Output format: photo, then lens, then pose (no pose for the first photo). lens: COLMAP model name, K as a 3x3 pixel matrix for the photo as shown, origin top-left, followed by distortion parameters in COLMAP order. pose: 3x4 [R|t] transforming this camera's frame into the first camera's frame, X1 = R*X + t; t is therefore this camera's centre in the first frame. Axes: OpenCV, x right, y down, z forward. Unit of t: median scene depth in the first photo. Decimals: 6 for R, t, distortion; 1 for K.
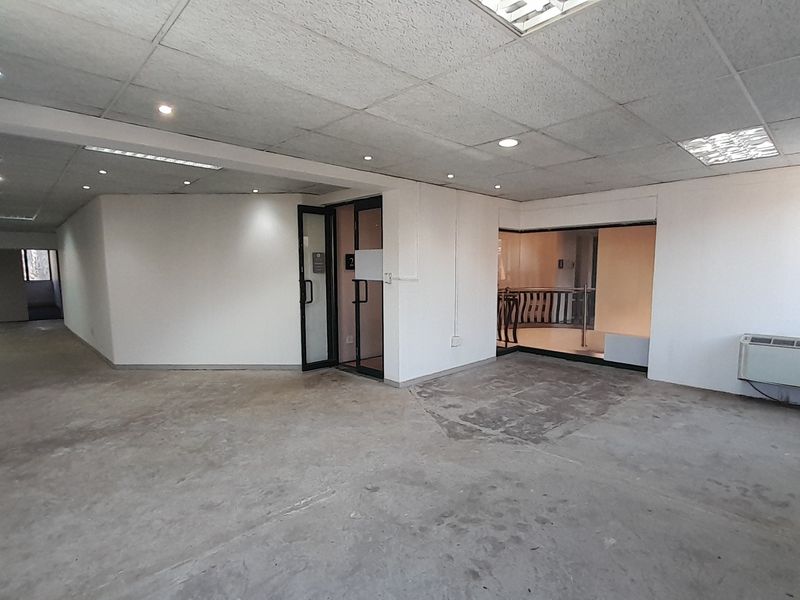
lens RADIAL K [[420.5, 0, 382.5], [0, 420.5, 314.9], [0, 0, 1]] dist [0.020549, -0.014631]
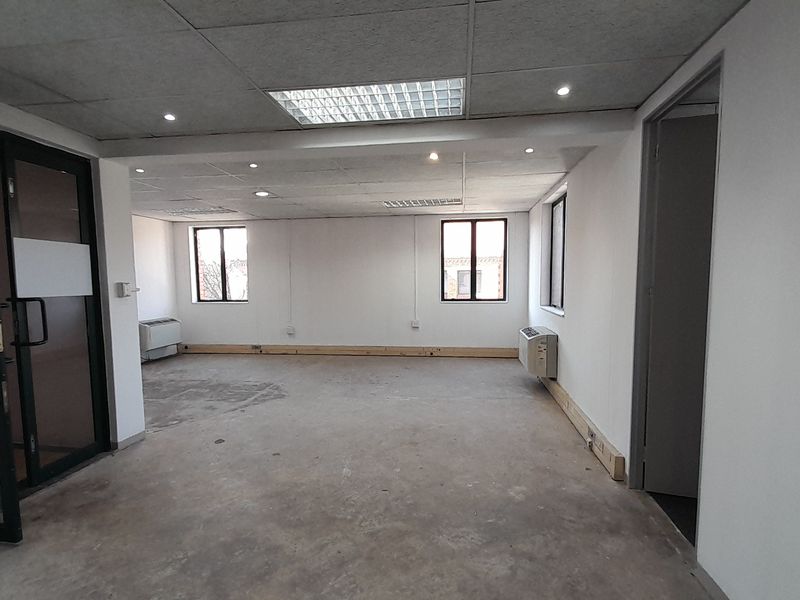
lens RADIAL K [[420.5, 0, 397.6], [0, 420.5, 306.5], [0, 0, 1]] dist [0.020549, -0.014631]
pose [[-0.633103, -0.042856, 0.772880, -0.986564], [0.099314, 0.985717, 0.136011, -0.138182], [-0.767670, 0.162867, -0.619804, 1.310536]]
